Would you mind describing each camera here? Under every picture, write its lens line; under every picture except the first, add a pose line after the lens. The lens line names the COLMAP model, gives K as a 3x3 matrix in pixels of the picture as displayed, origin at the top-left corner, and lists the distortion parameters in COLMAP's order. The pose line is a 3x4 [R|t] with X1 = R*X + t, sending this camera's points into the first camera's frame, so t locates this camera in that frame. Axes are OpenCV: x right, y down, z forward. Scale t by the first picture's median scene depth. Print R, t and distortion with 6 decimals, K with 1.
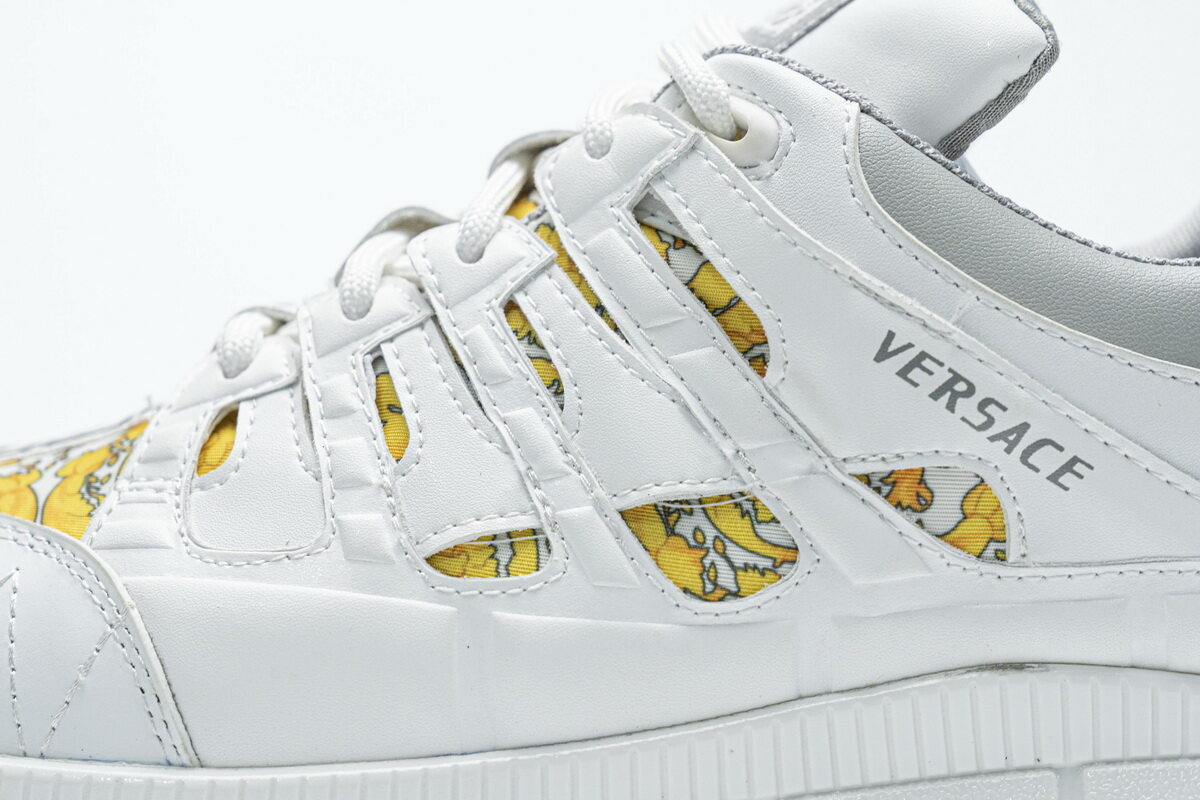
lens RADIAL K [[2381.7, 0, 600.0], [0, 2381.7, 400.0], [0, 0, 1]] dist [0.036846, -0.148868]
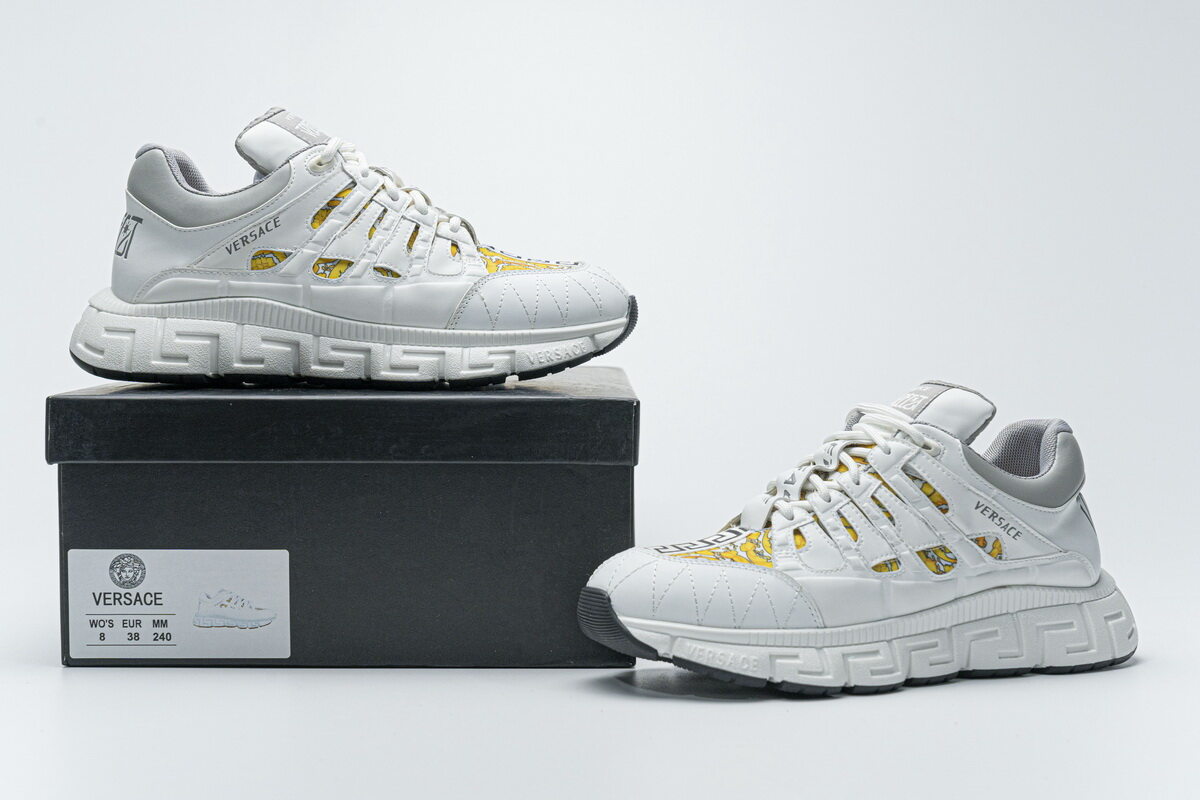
lens RADIAL K [[1969.5, 0, 600.0], [0, 1969.5, 400.0], [0, 0, 1]] dist [0.016903, 0.020086]
pose [[0.911741, -0.024957, 0.410008, -1.706436], [0.034052, 0.999309, -0.014893, -0.162657], [-0.409353, 0.027540, 0.911960, -1.625111]]
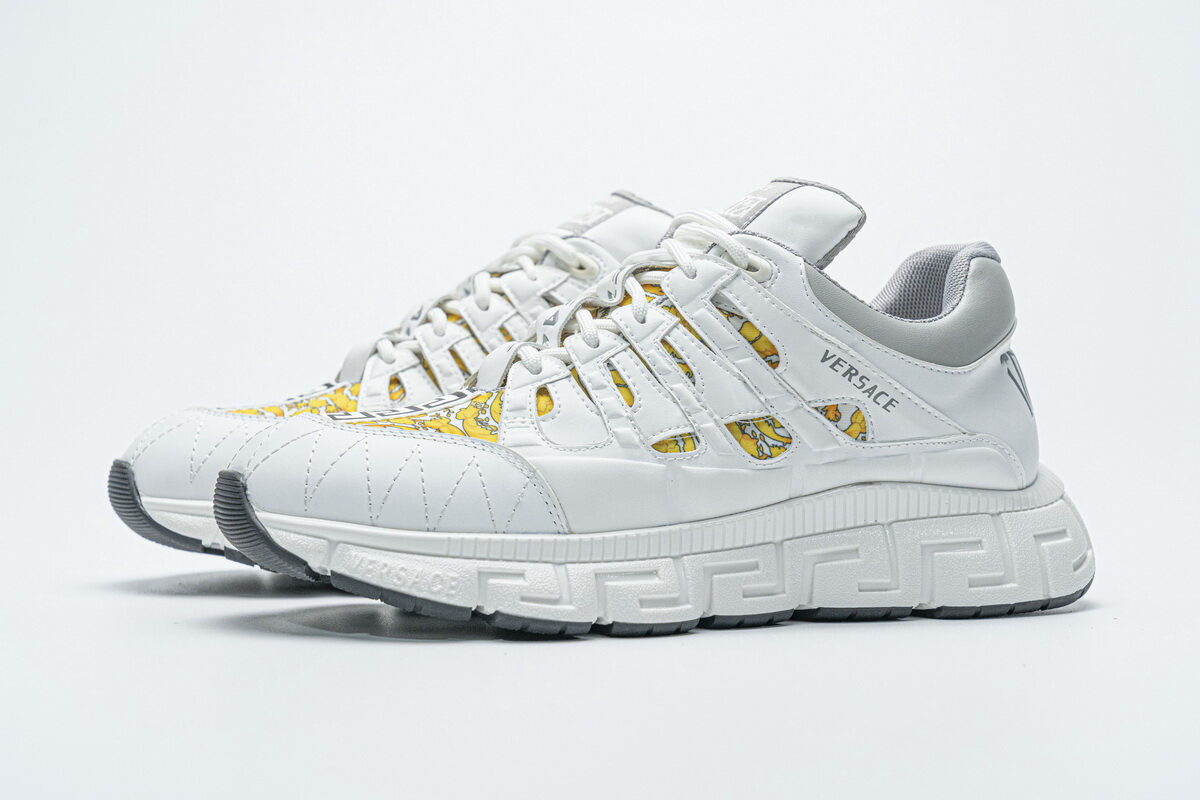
lens RADIAL K [[2381.7, 0, 600.0], [0, 2381.7, 400.0], [0, 0, 1]] dist [0.036846, -0.148868]
pose [[0.935079, -0.017867, 0.353988, -0.979601], [0.022675, 0.999698, -0.009439, 0.041760], [-0.353713, 0.016853, 0.935202, -1.248716]]
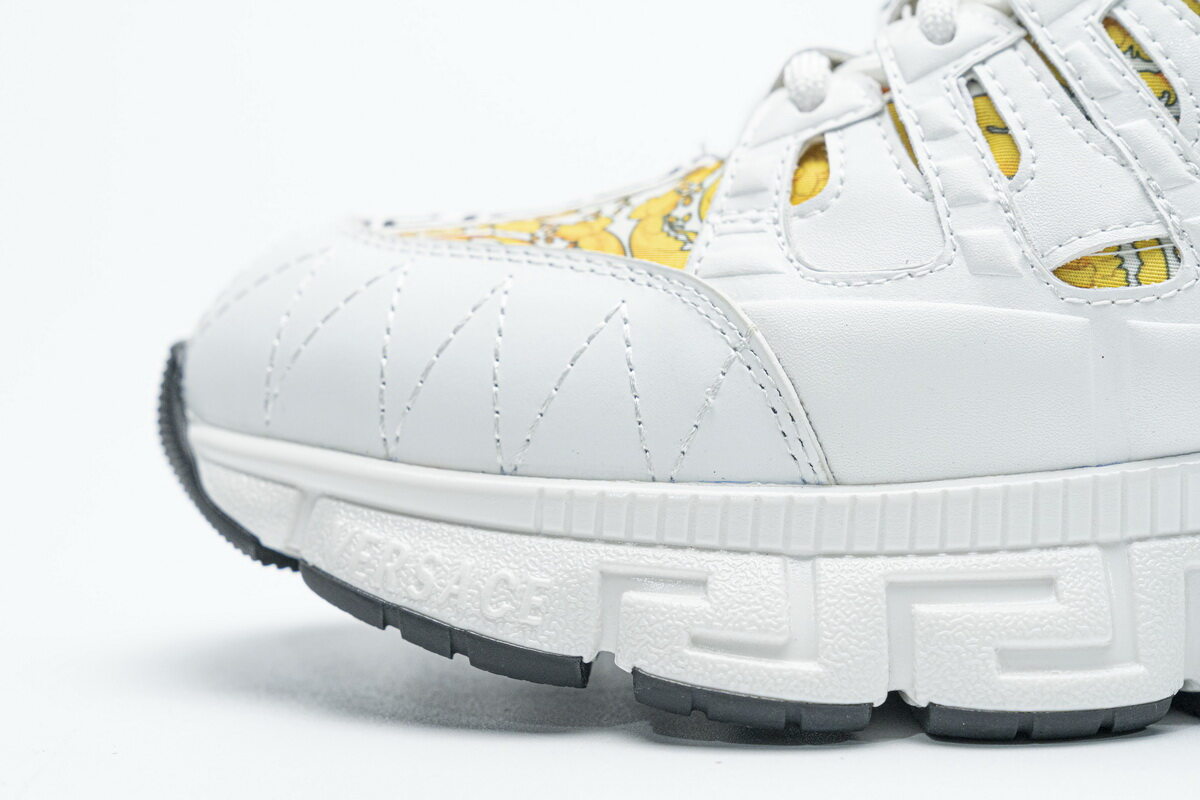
lens RADIAL K [[2381.7, 0, 600.0], [0, 2381.7, 400.0], [0, 0, 1]] dist [0.036846, -0.148868]
pose [[0.999139, -0.029479, -0.029210, -0.233629], [0.030192, 0.999249, 0.024286, 0.090451], [0.028472, -0.025147, 0.999278, 0.005008]]
